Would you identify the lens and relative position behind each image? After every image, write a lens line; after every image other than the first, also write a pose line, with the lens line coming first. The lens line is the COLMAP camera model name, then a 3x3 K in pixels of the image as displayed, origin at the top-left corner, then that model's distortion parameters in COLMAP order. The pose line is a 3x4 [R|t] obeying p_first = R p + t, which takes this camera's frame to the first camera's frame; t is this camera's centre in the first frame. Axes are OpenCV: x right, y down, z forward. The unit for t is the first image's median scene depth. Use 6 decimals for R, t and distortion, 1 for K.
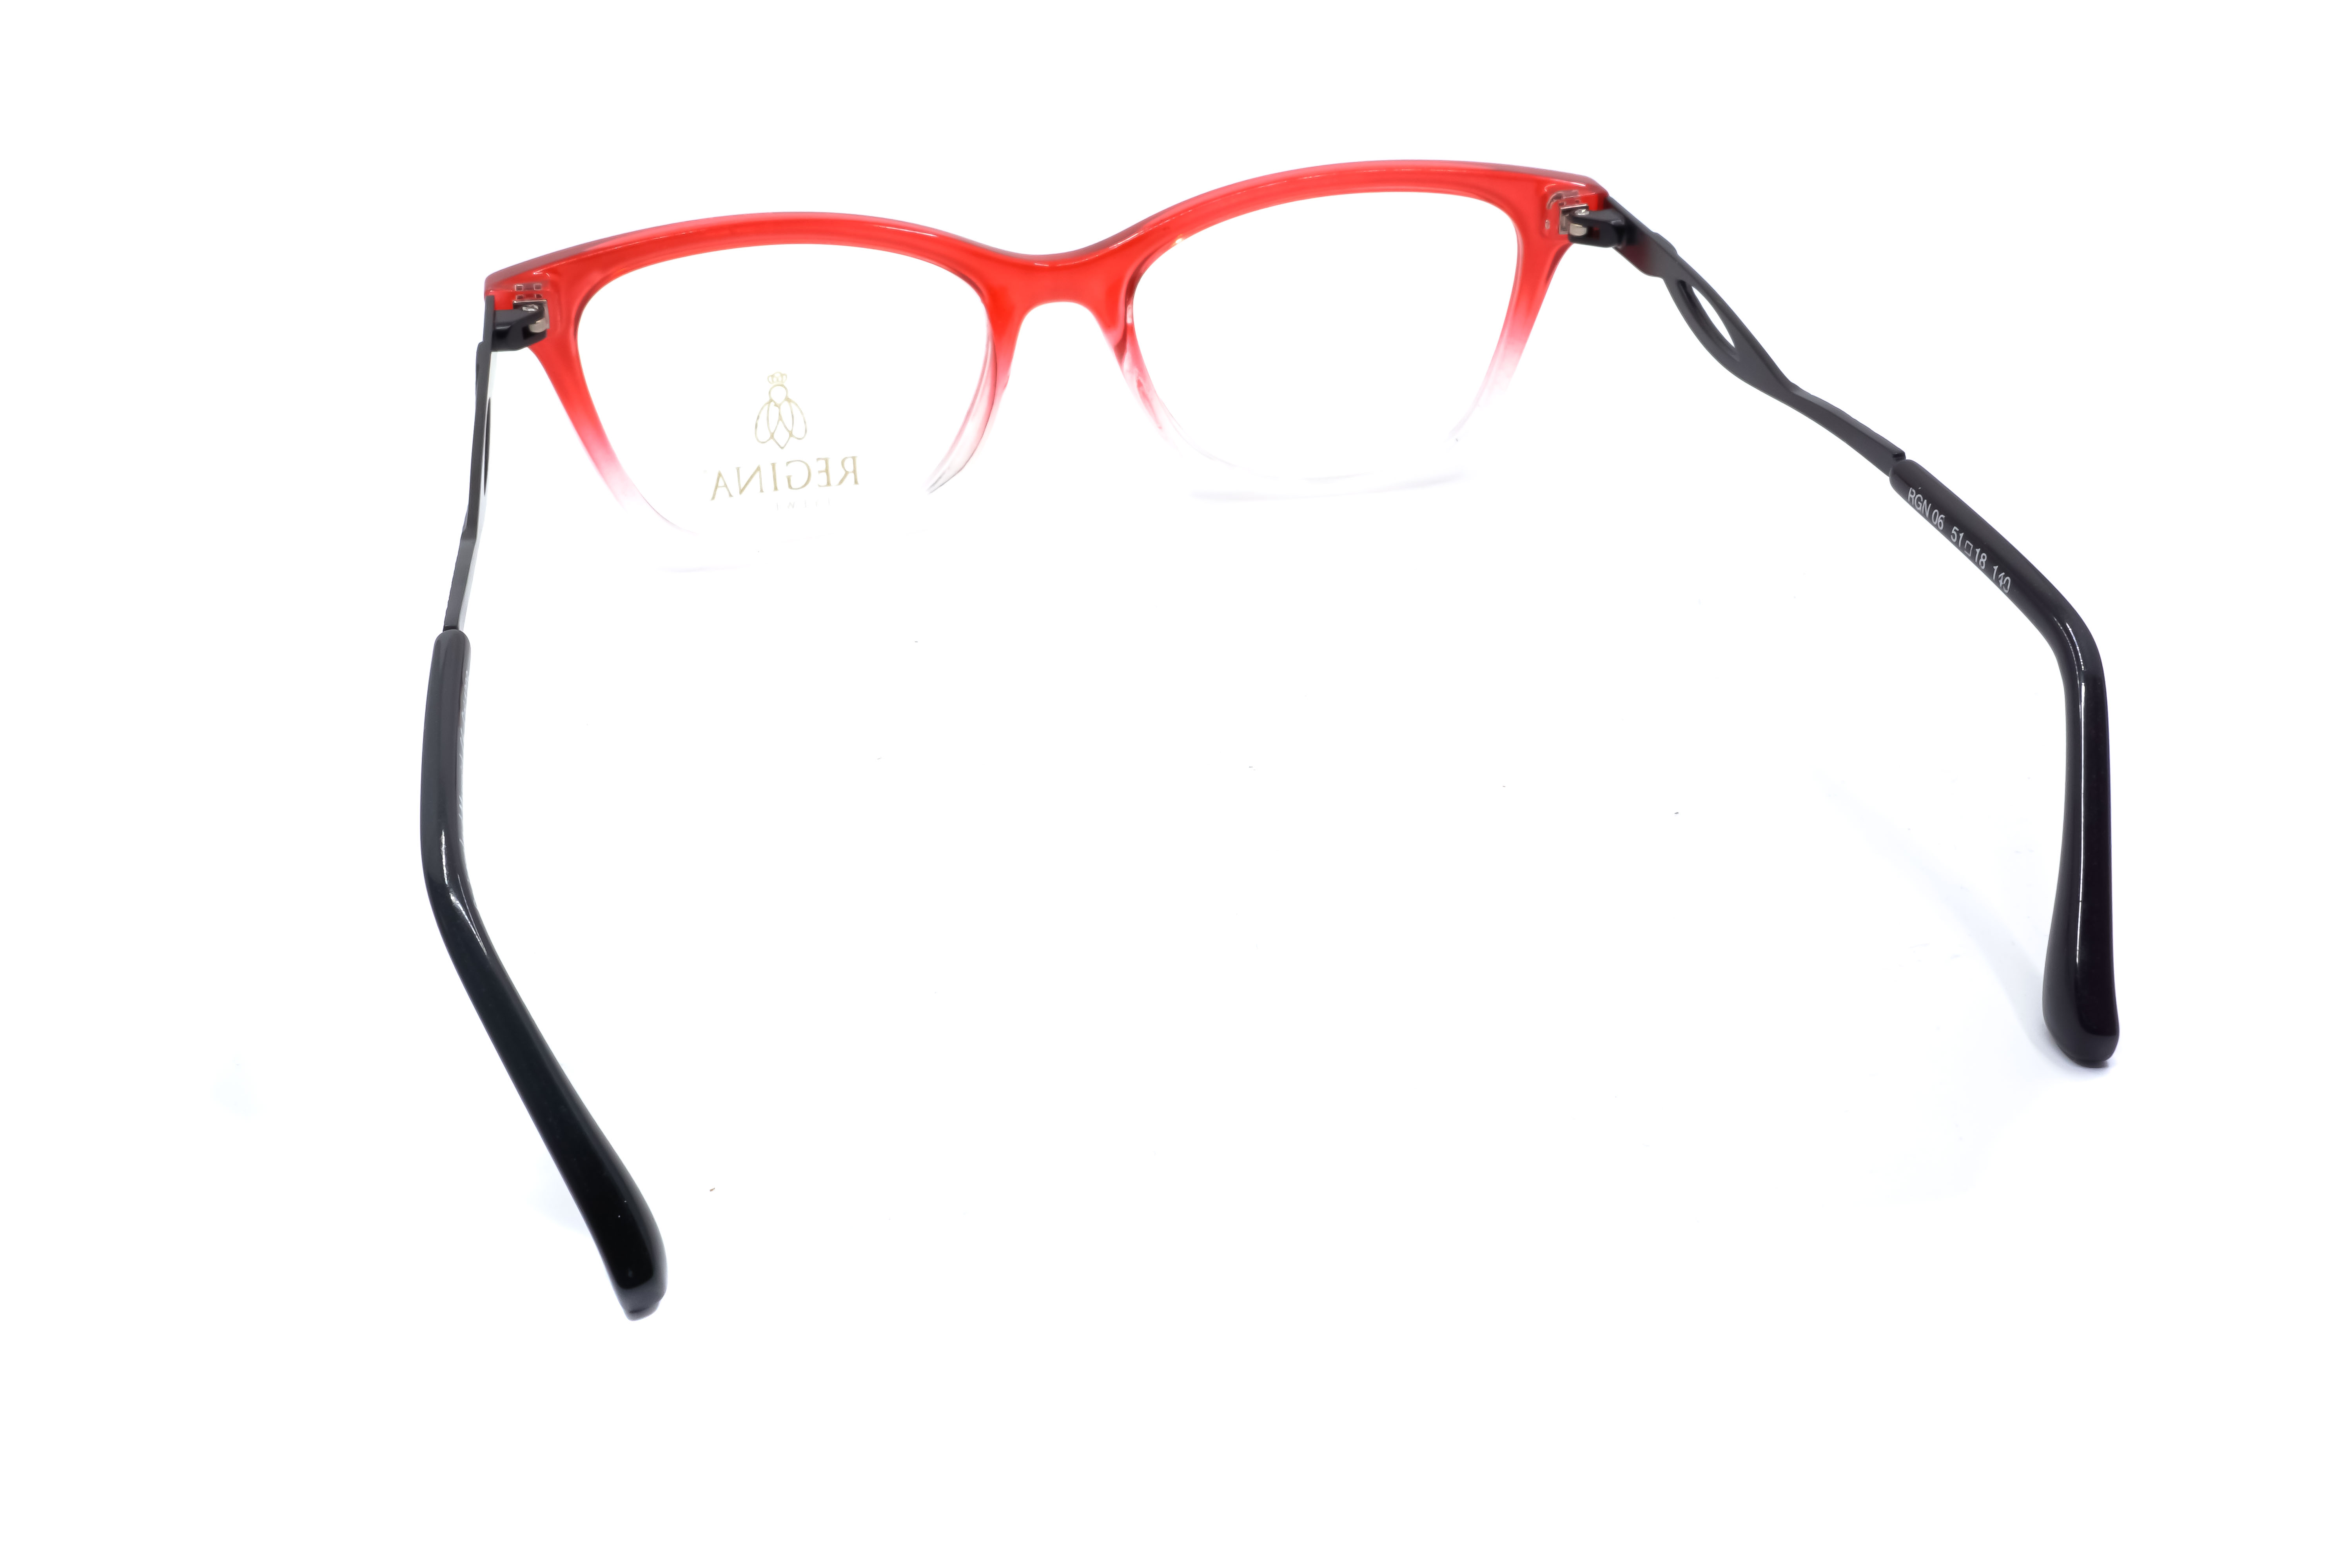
lens RADIAL K [[2397.7, 0, 1176.0], [0, 2397.7, 784.0], [0, 0, 1]] dist [-0.000597, -0.008587]
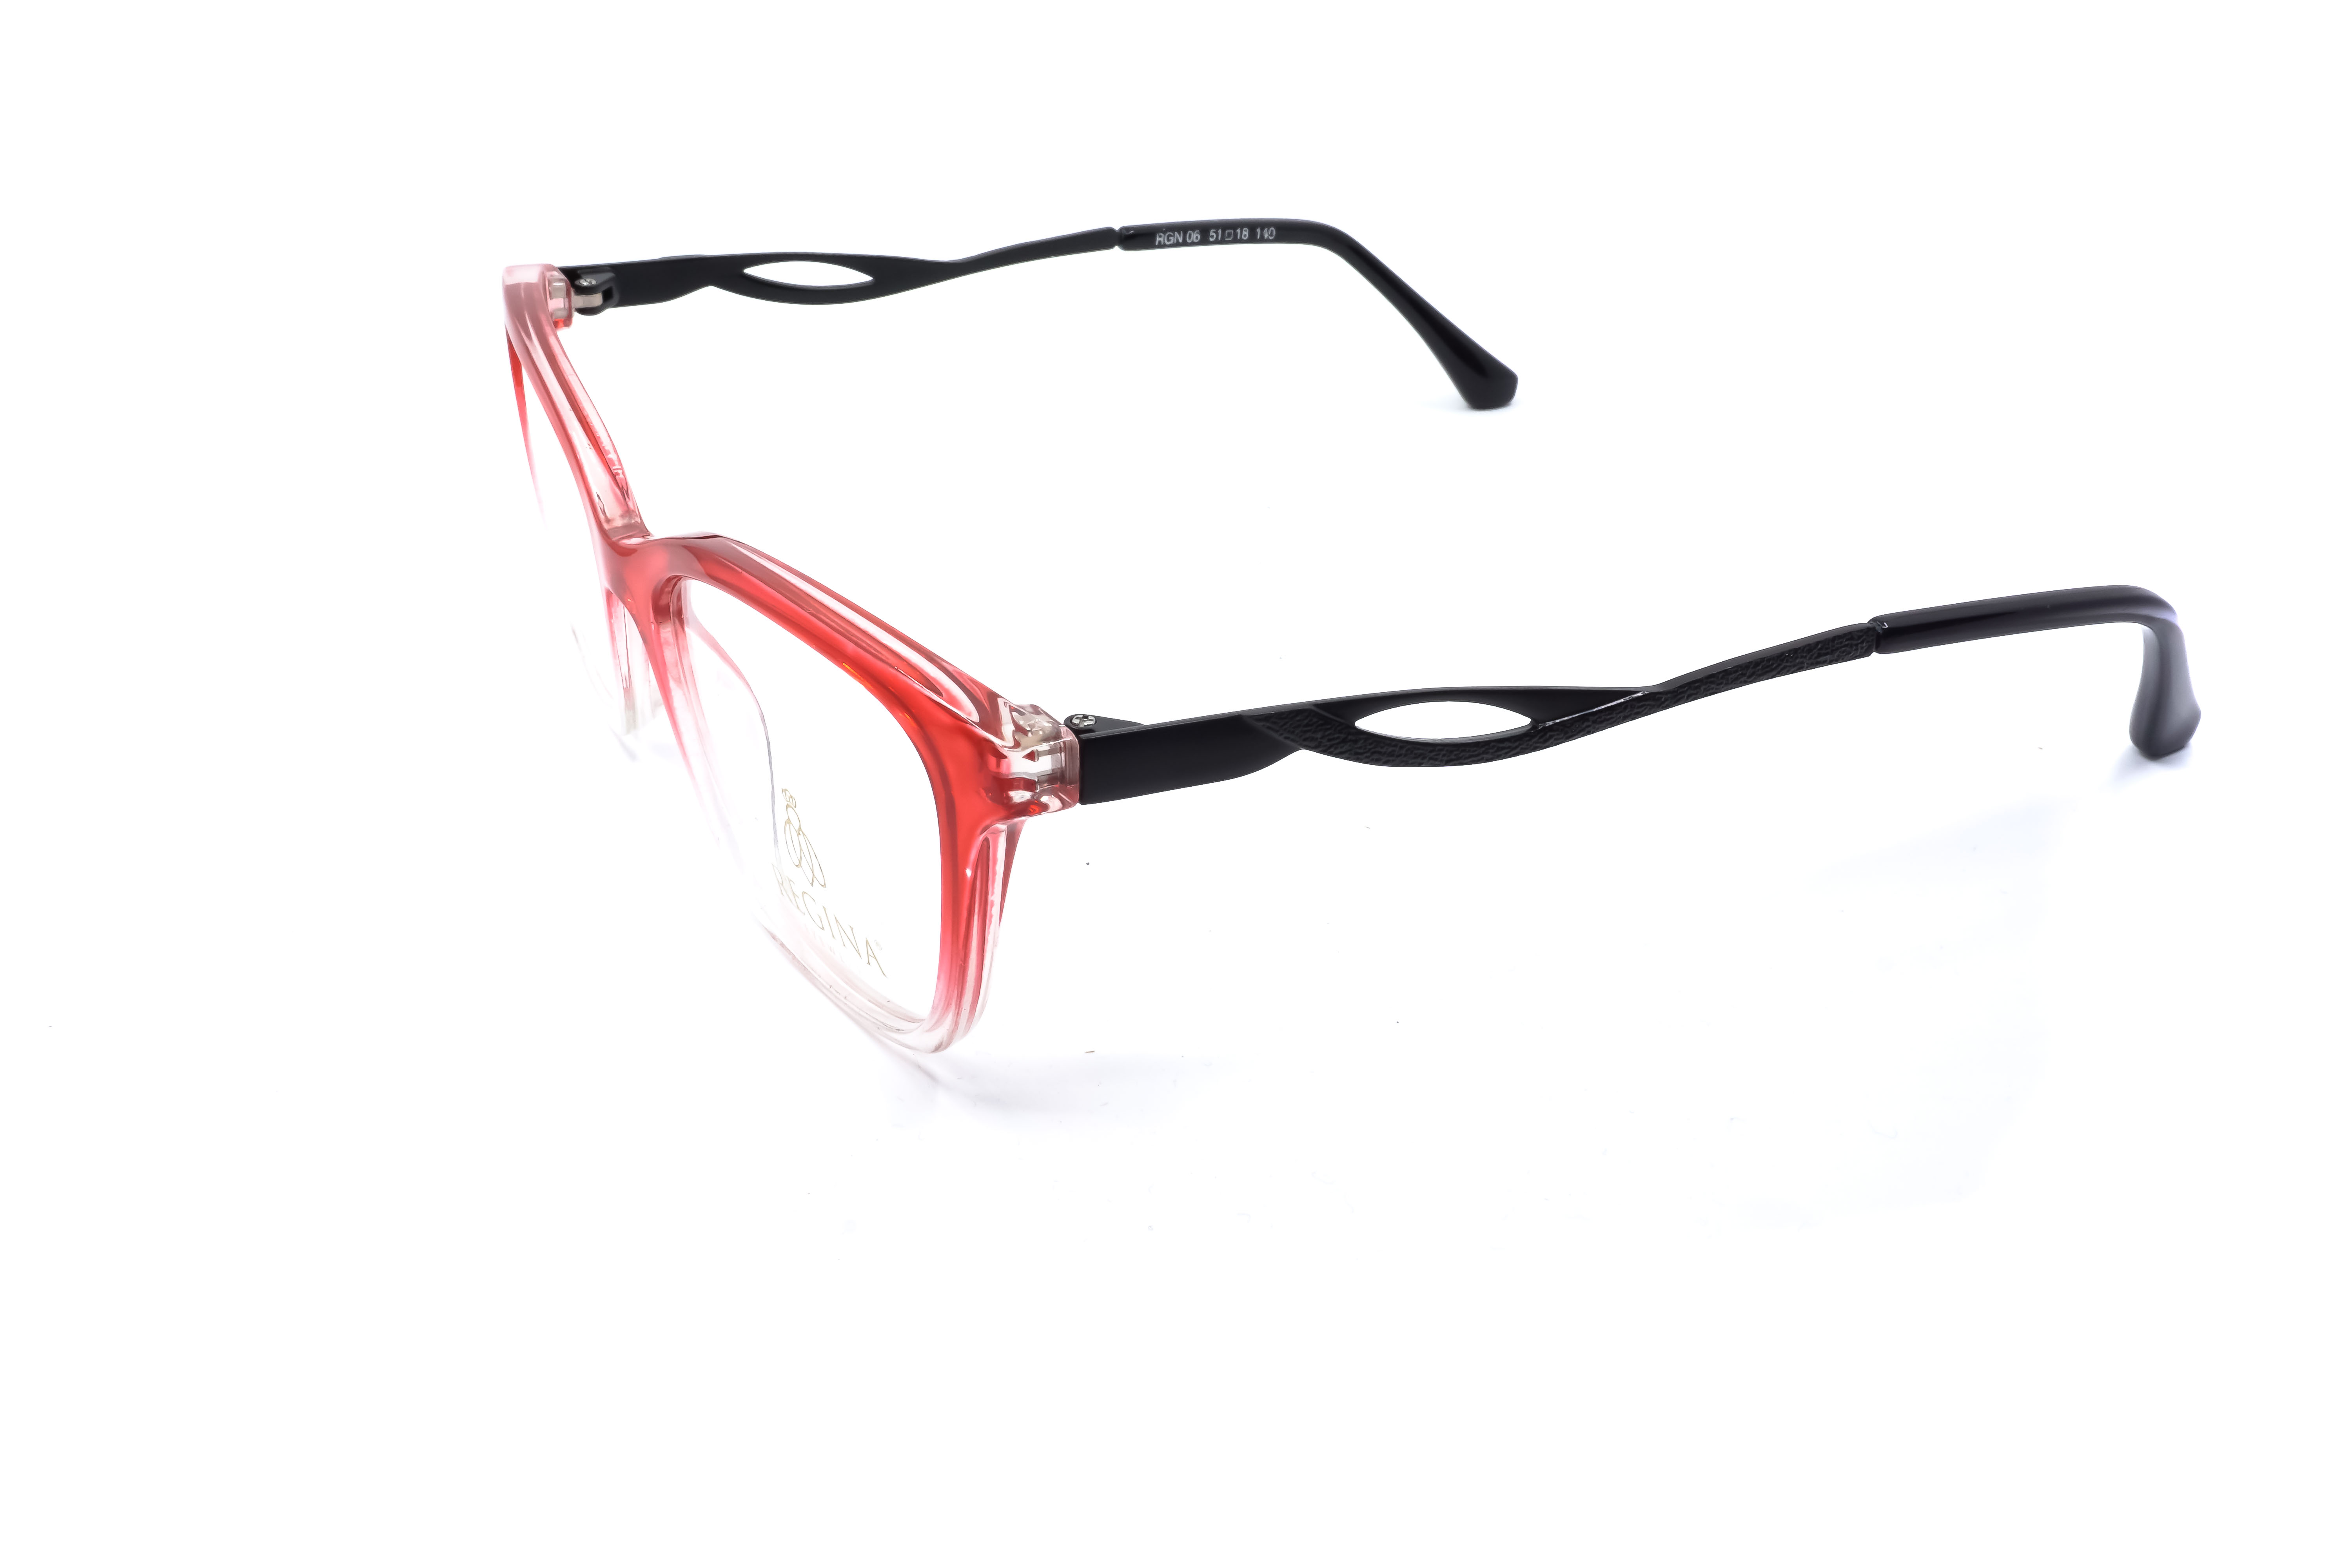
lens RADIAL K [[2352.2, 0, 1173.5], [0, 2352.2, 822.9], [0, 0, 1]] dist [-0.006742, -0.010638]
pose [[-0.251618, -0.469707, 0.846206, -0.765354], [0.485507, 0.695106, 0.530200, -0.466370], [-0.837241, 0.544246, 0.053145, 0.870957]]
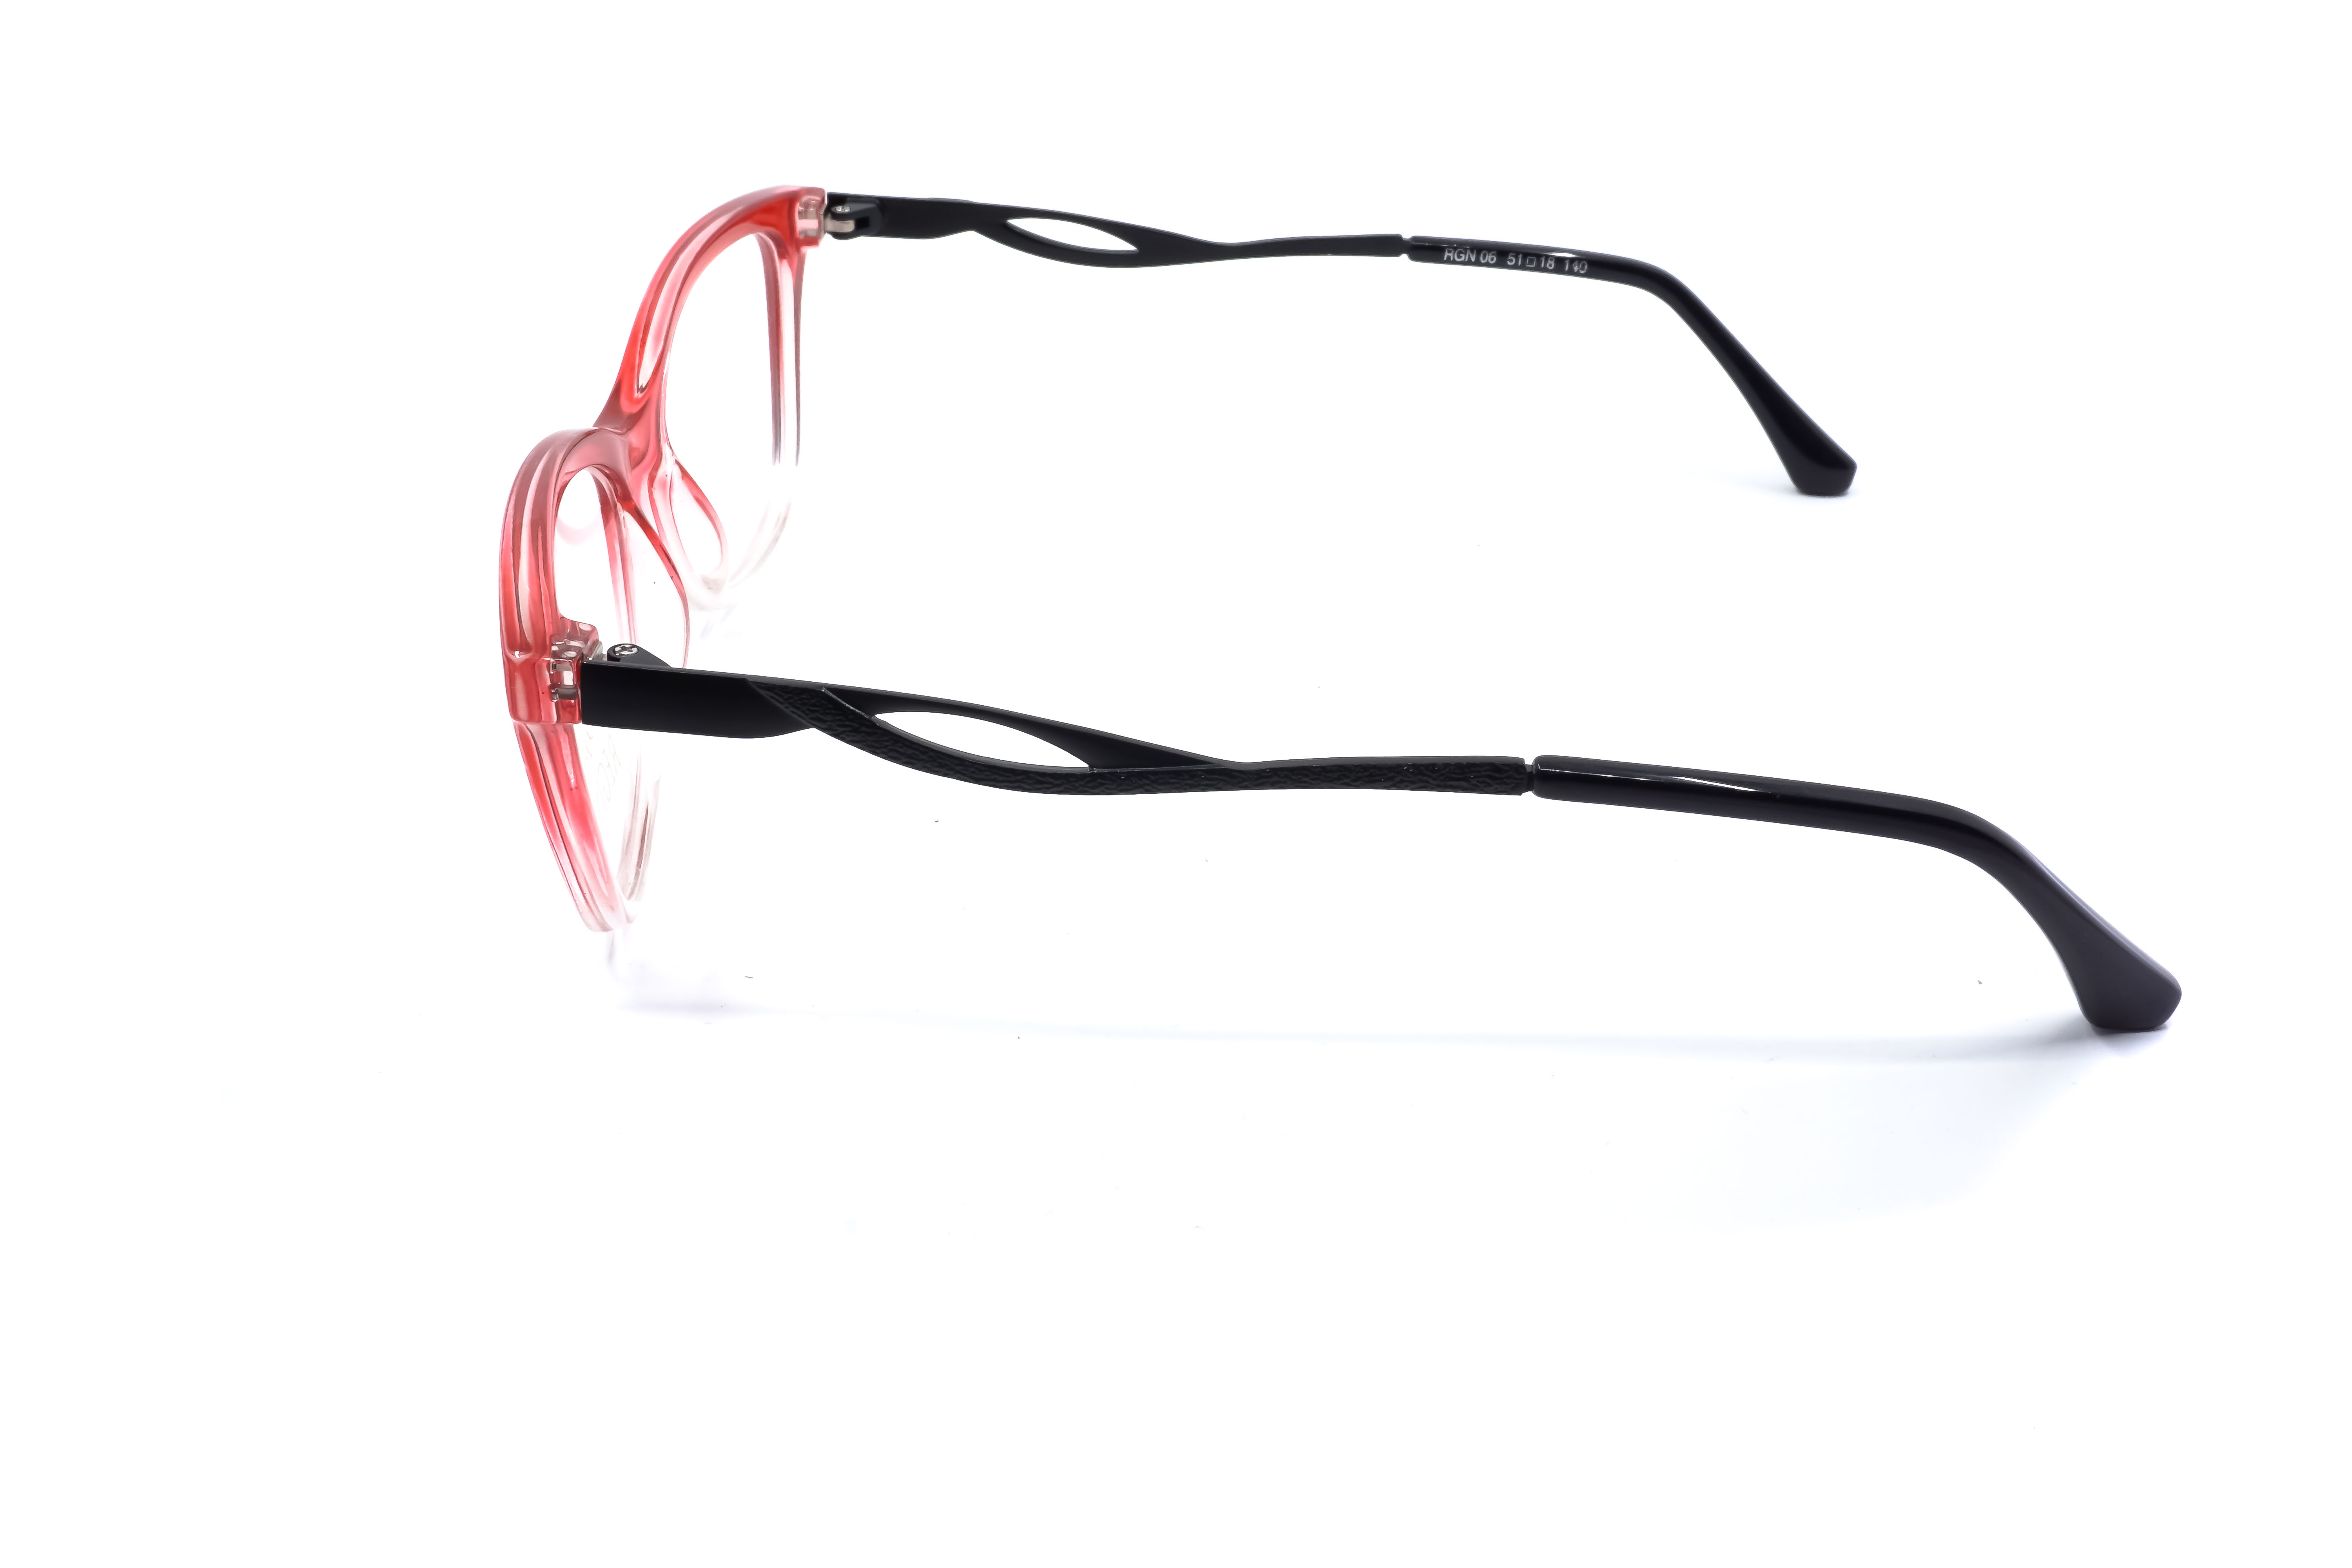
lens RADIAL K [[2397.7, 0, 1176.0], [0, 2397.7, 784.0], [0, 0, 1]] dist [-0.000597, -0.008587]
pose [[0.261731, -0.461471, 0.847668, -0.773094], [0.477495, 0.825178, 0.301793, -0.275864], [-0.838746, 0.325769, 0.436325, 0.511313]]
